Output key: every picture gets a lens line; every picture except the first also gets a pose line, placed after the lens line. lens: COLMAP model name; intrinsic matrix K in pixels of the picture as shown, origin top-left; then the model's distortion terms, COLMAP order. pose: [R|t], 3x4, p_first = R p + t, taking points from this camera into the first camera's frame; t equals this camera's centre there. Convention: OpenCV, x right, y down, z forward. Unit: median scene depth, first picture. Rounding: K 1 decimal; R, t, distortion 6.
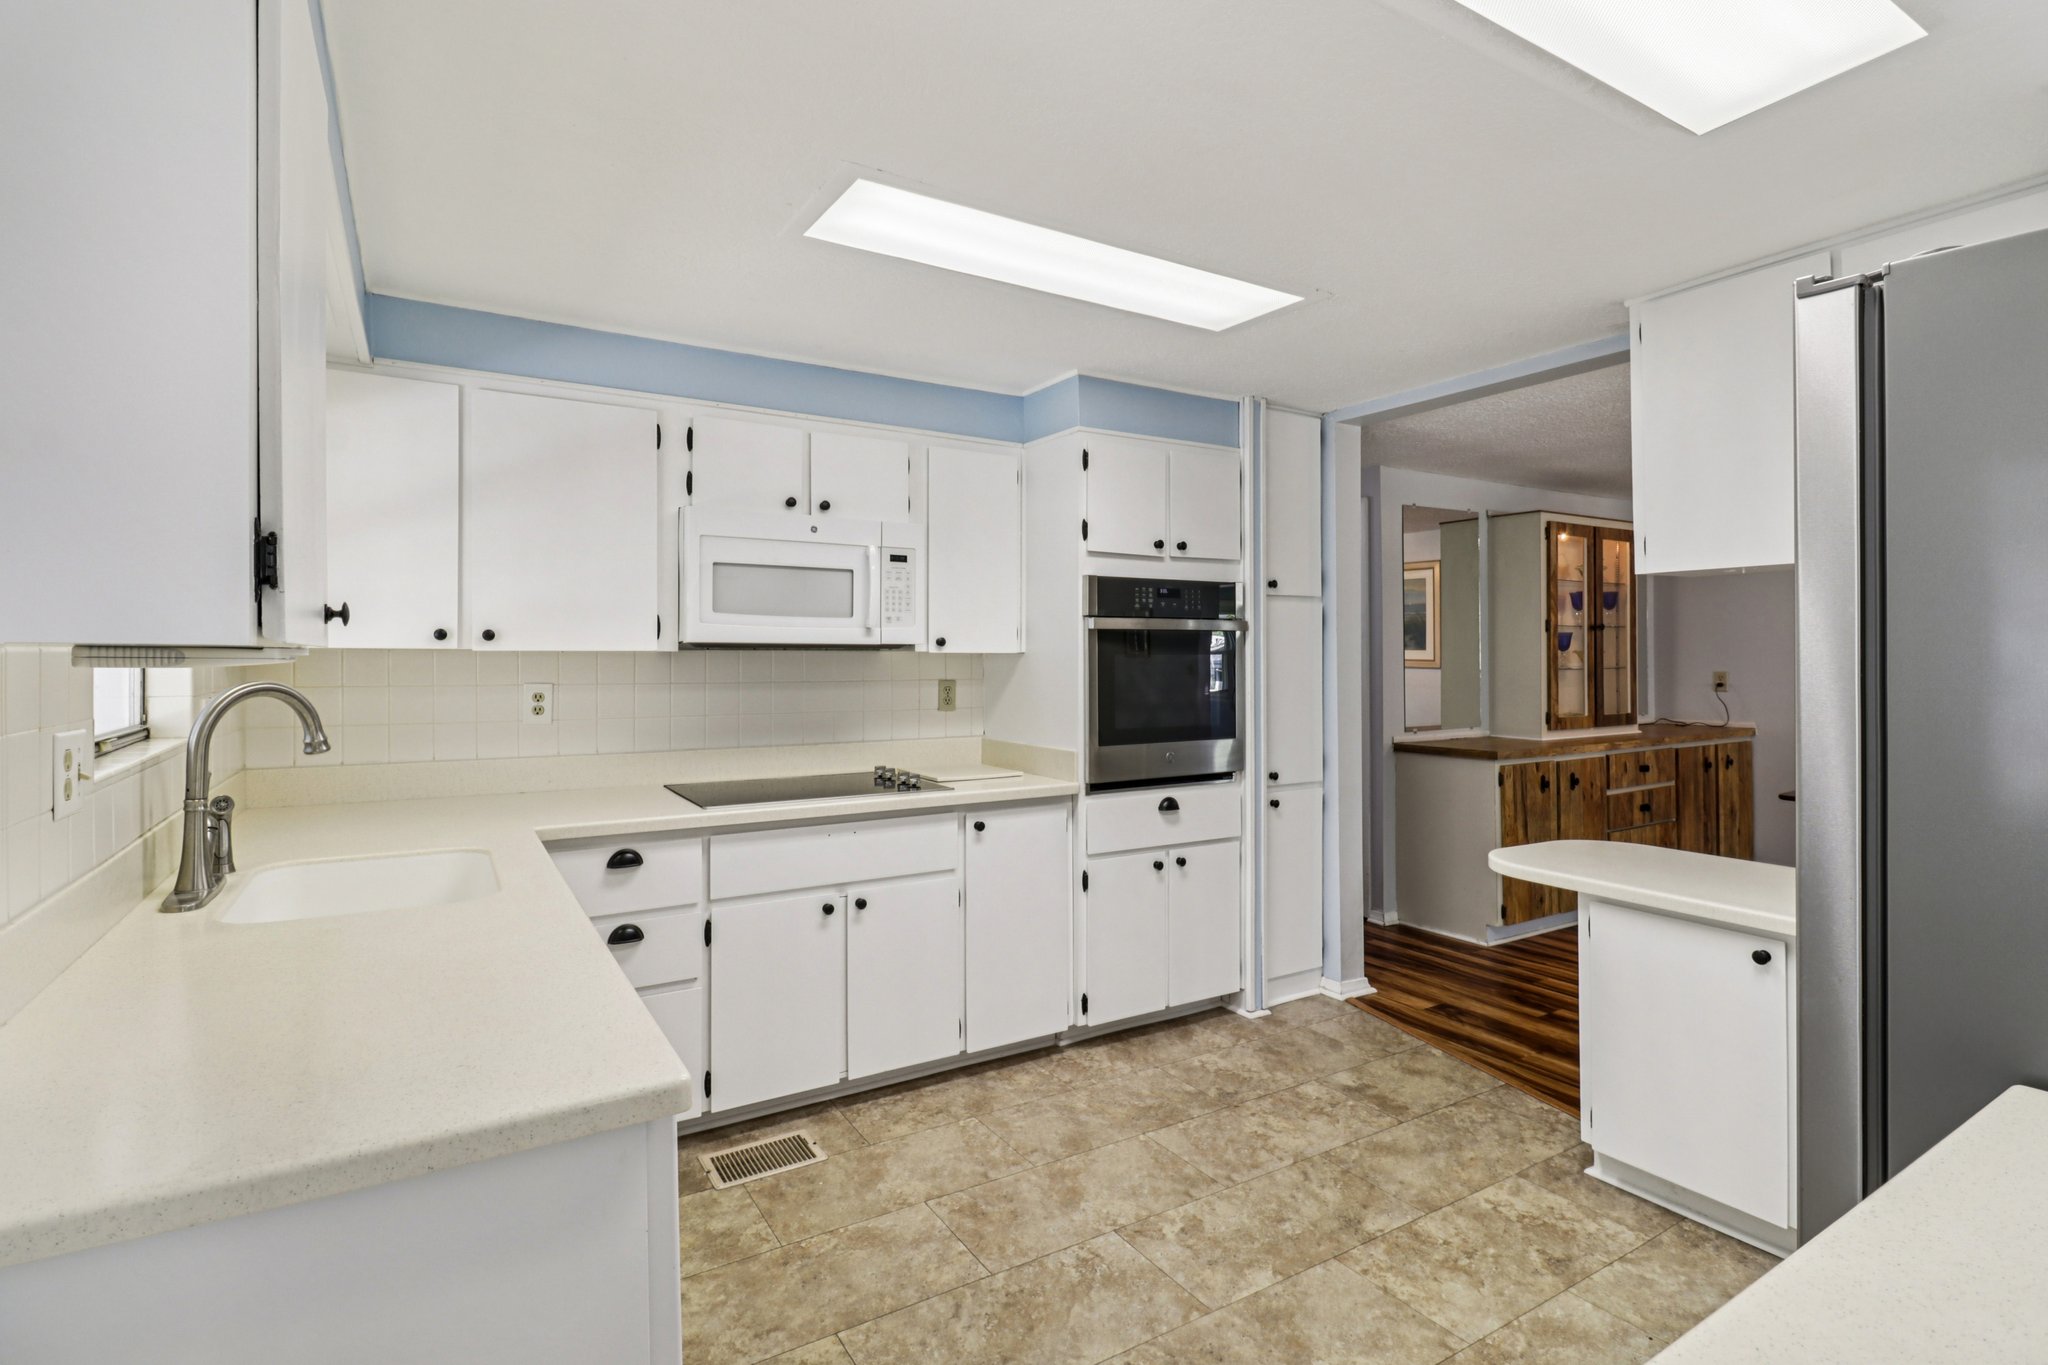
lens RADIAL K [[950.3, 0, 1039.4], [0, 950.3, 647.8], [0, 0, 1]] dist [-0.013230, -0.000218]
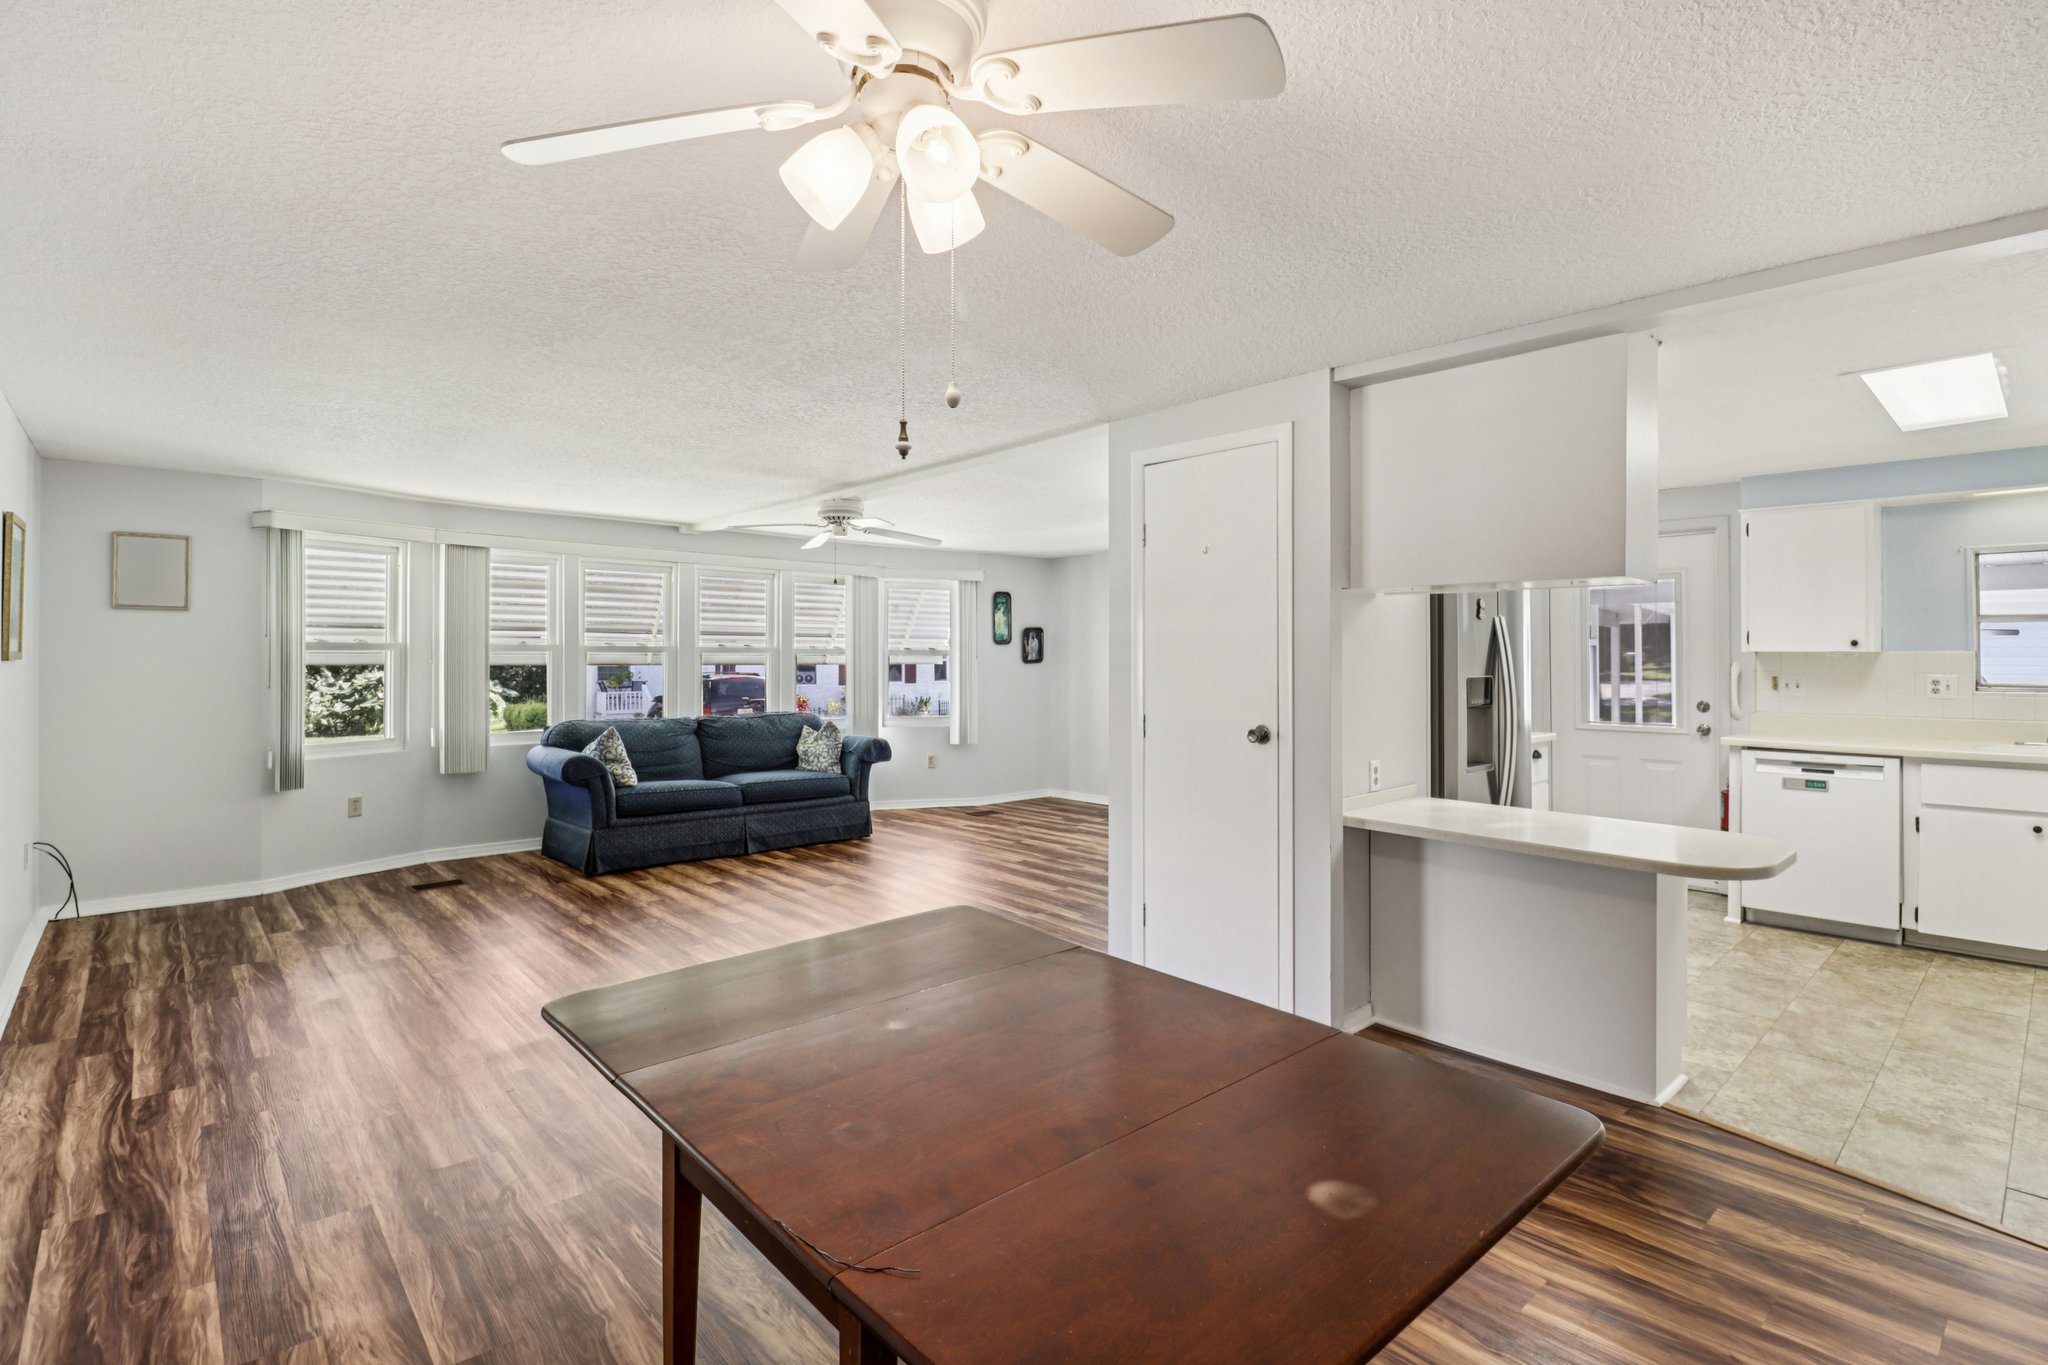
lens RADIAL K [[988.4, 0, 1027.4], [0, 988.4, 641.8], [0, 0, 1]] dist [-0.019521, -0.009500]
pose [[-0.977550, -0.003310, -0.210677, 1.460490], [-0.000288, 0.999897, -0.014373, 0.008254], [0.210703, -0.013990, -0.977450, 1.789463]]
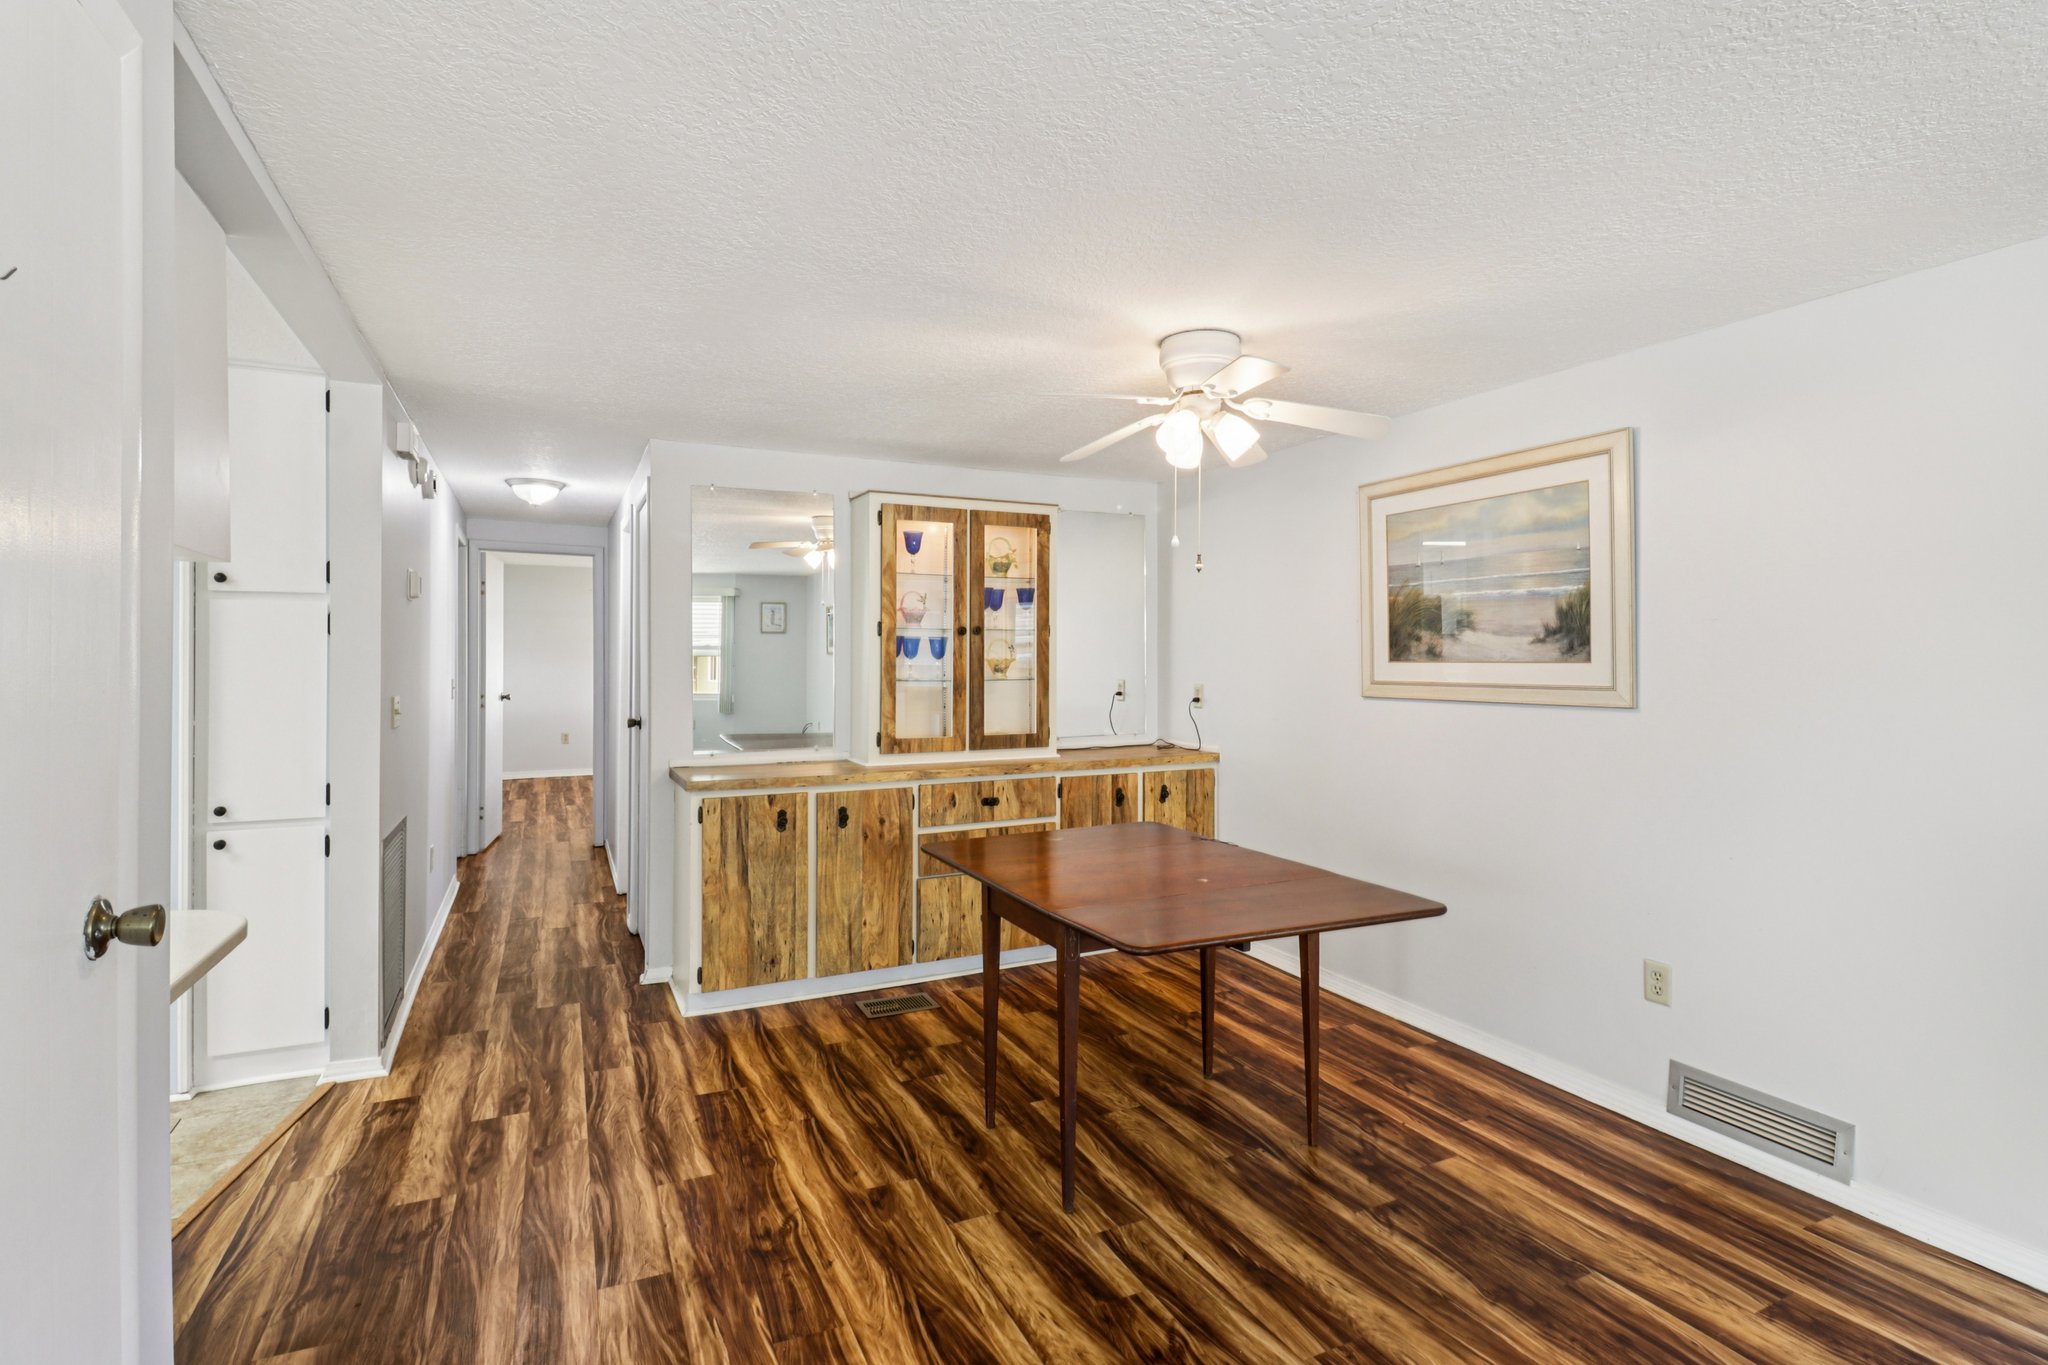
lens RADIAL K [[983.9, 0, 1030.9], [0, 983.9, 653.4], [0, 0, 1]] dist [0.008492, -0.015845]
pose [[0.997856, 0.002380, -0.065408, 1.316834], [-0.002321, 0.999997, 0.000975, -0.005236], [0.065410, -0.000821, 0.997858, 0.257047]]
